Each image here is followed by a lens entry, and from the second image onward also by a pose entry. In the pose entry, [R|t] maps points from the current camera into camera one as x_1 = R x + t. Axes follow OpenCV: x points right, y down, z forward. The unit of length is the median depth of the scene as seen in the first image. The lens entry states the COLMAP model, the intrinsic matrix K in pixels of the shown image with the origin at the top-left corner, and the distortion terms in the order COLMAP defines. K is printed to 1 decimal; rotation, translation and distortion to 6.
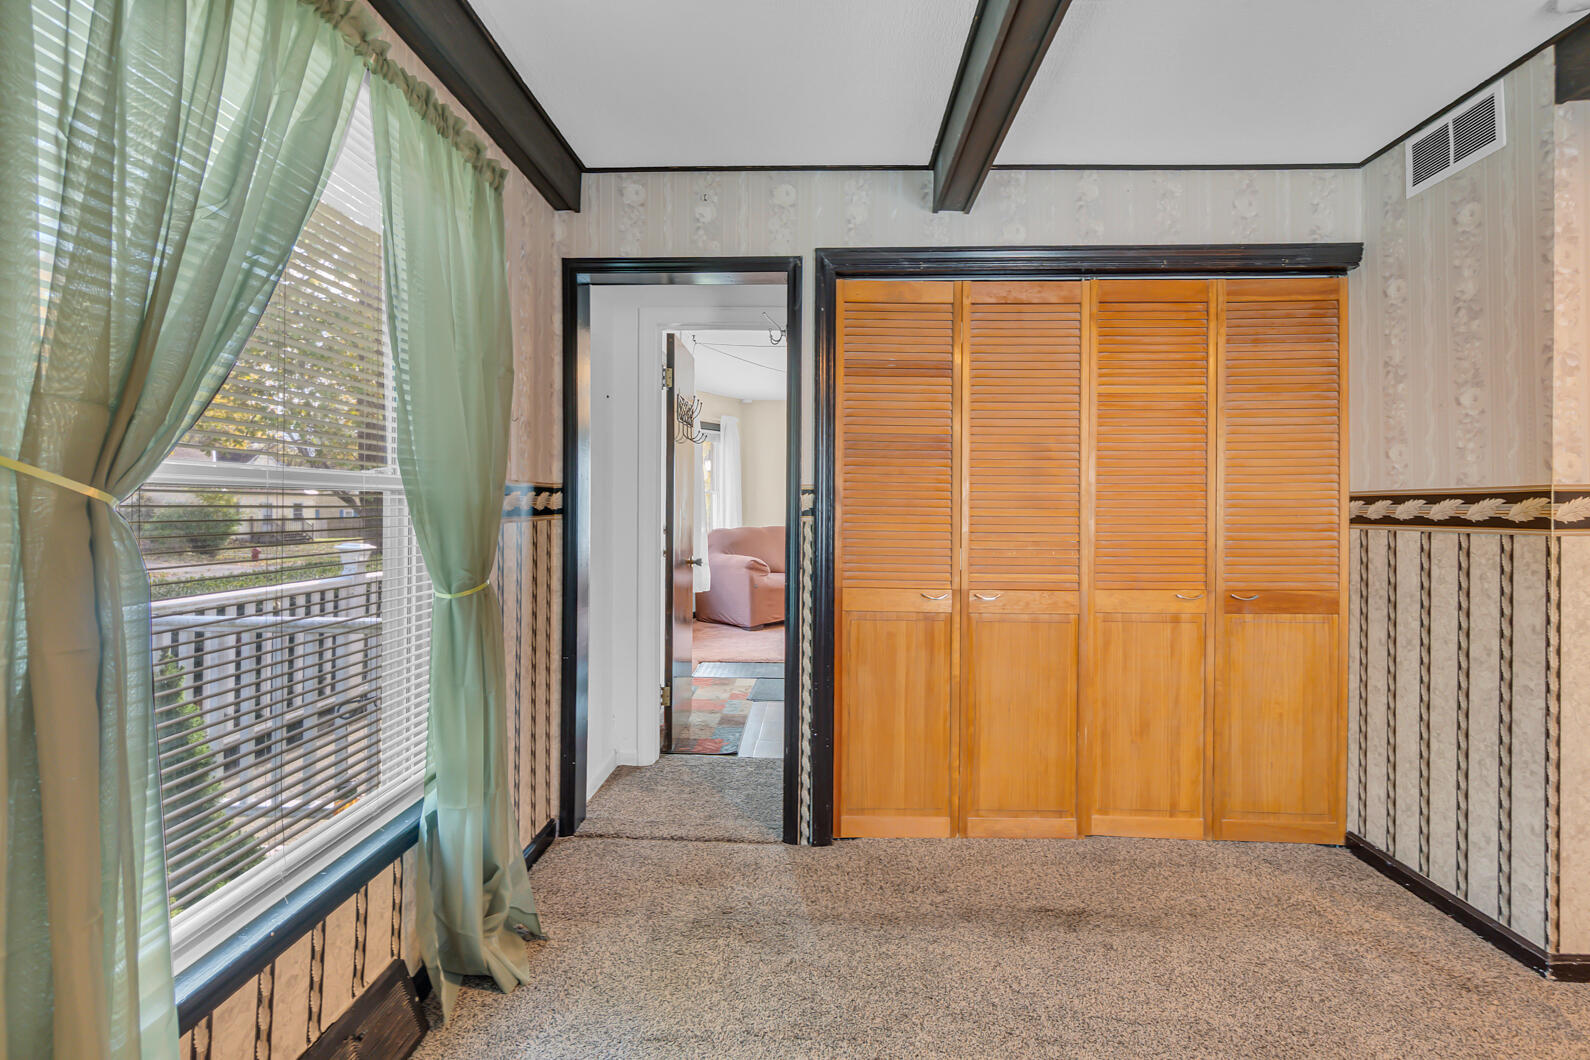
lens RADIAL K [[729.0, 0, 795.8], [0, 729.0, 505.8], [0, 0, 1]] dist [-0.001858, 0.000780]
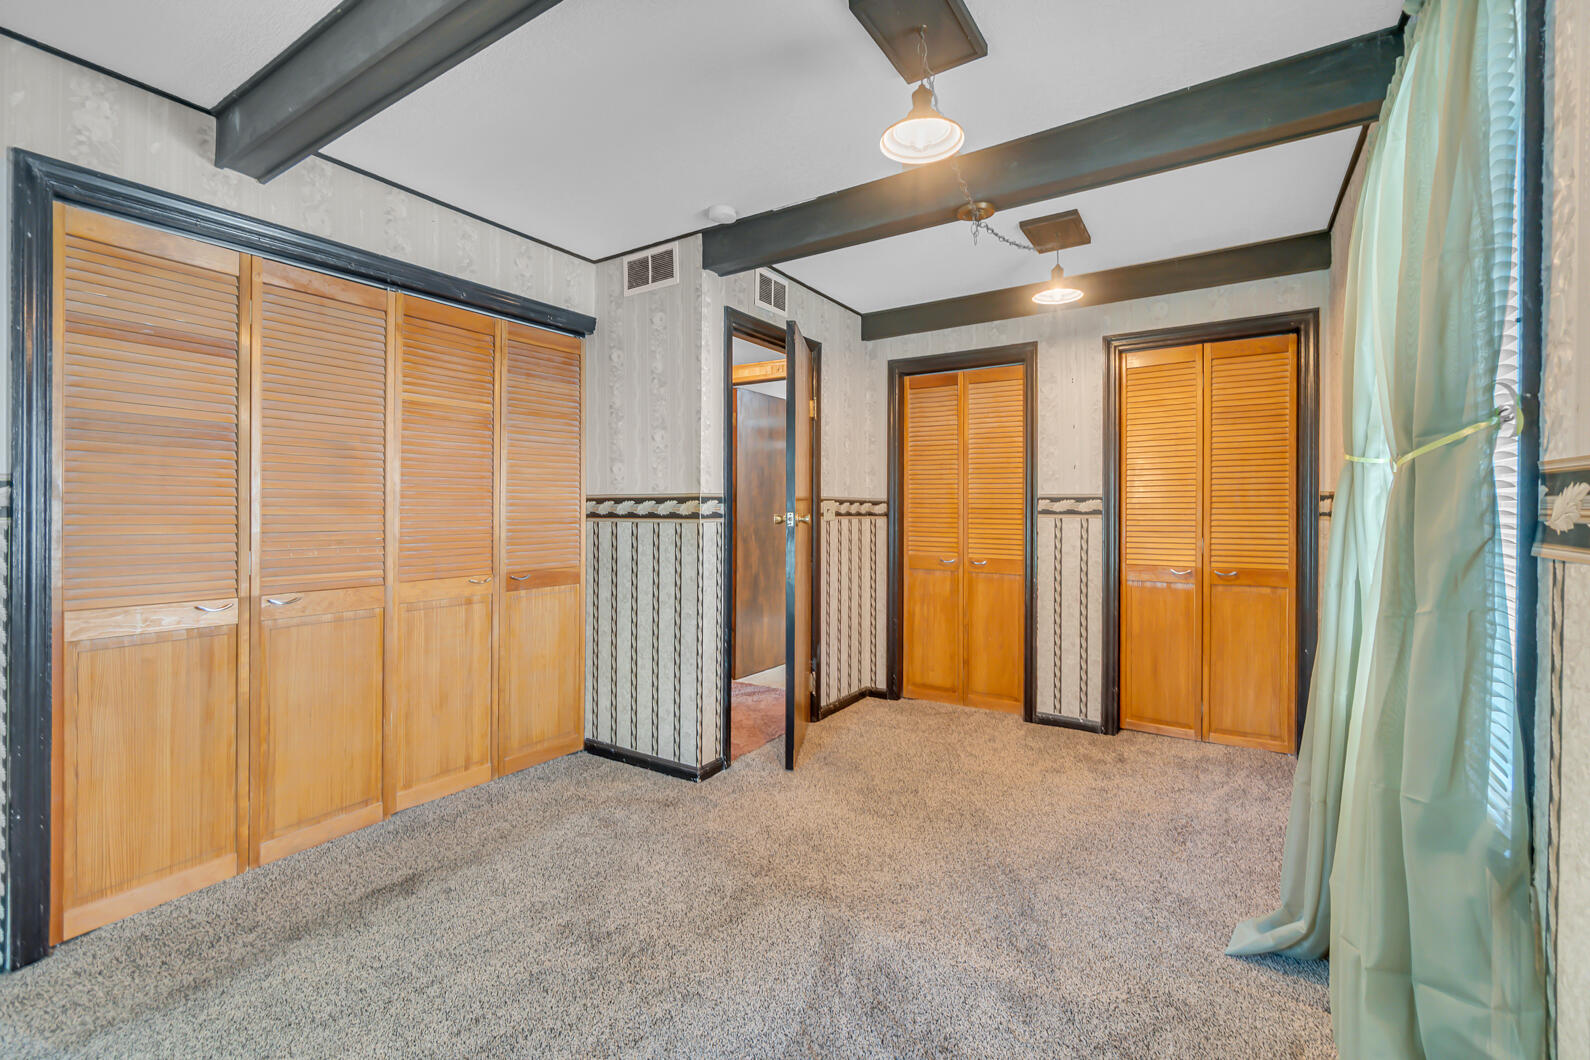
lens RADIAL K [[697.4, 0, 760.7], [0, 697.4, 513.3], [0, 0, 1]] dist [-0.002134, 0.000238]
pose [[0.538242, -0.007746, 0.842755, -0.199147], [-0.002530, 0.999938, 0.010807, 0.001026], [-0.842787, -0.007949, 0.538189, 0.003337]]
